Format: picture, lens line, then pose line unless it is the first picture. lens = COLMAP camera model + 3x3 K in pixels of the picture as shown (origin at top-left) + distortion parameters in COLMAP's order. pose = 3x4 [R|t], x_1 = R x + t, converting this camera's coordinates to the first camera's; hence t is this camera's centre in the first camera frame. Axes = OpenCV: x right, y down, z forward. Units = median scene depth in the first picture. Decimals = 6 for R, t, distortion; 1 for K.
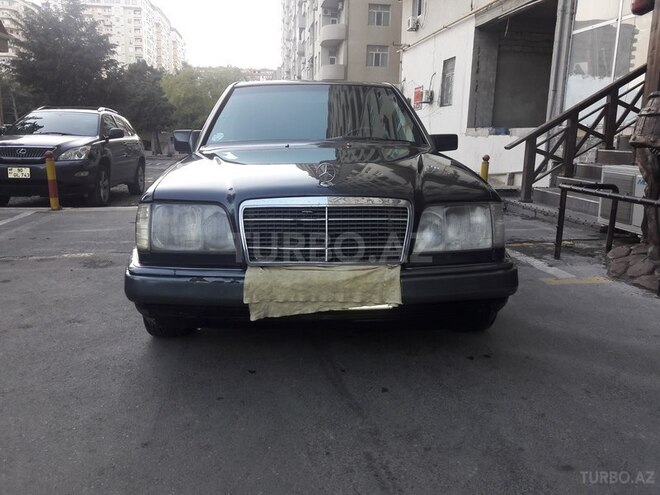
lens RADIAL K [[543.6, 0, 330.0], [0, 543.6, 247.5], [0, 0, 1]] dist [0.022851, -0.071019]
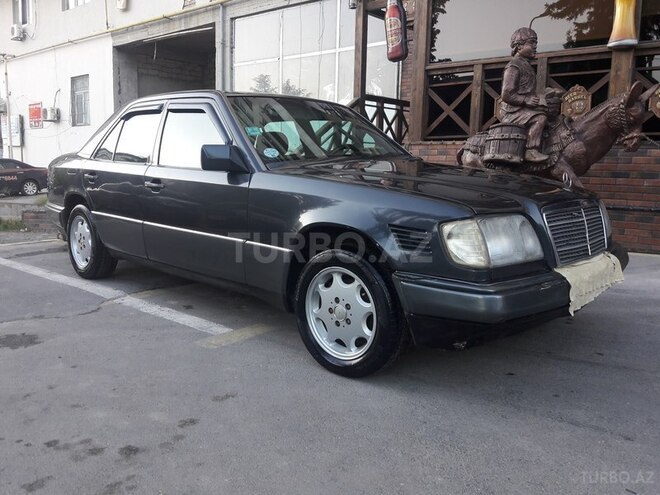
lens RADIAL K [[543.6, 0, 330.0], [0, 543.6, 247.5], [0, 0, 1]] dist [0.022851, -0.071019]
pose [[0.730058, -0.106084, 0.675102, -0.142440], [0.134172, 0.990901, 0.010615, -0.009151], [-0.670085, 0.082830, 0.737648, 0.058454]]
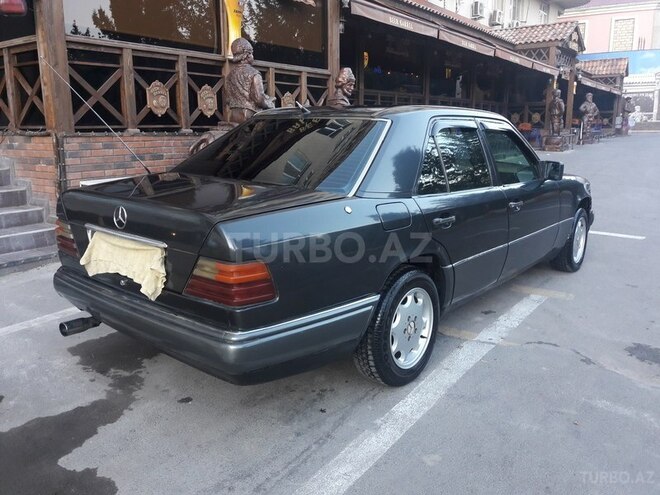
lens RADIAL K [[536.0, 0, 330.0], [0, 536.0, 247.5], [0, 0, 1]] dist [0.059527, -0.080834]
pose [[-0.734778, -0.166686, 0.657508, -0.140429], [0.129717, 0.916916, 0.377410, -0.107241], [-0.665789, 0.362603, -0.652107, 0.417313]]
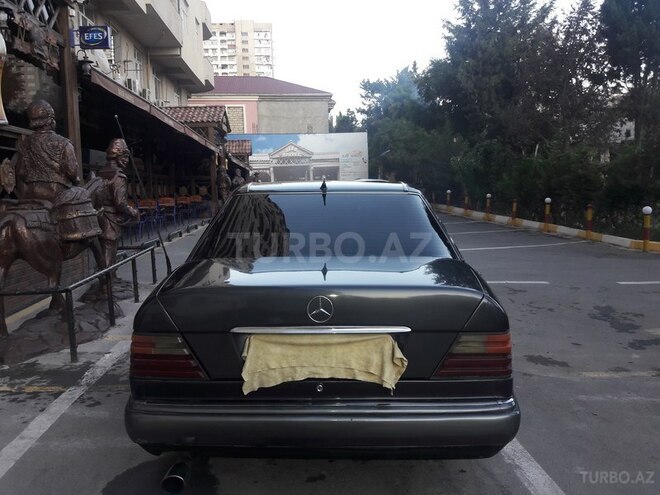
lens RADIAL K [[543.6, 0, 330.0], [0, 543.6, 247.5], [0, 0, 1]] dist [0.022851, -0.071019]
pose [[-0.998072, -0.006472, 0.061729, -0.024604], [0.012652, 0.952452, 0.304426, -0.117705], [-0.060764, 0.304620, -0.950534, 0.466129]]
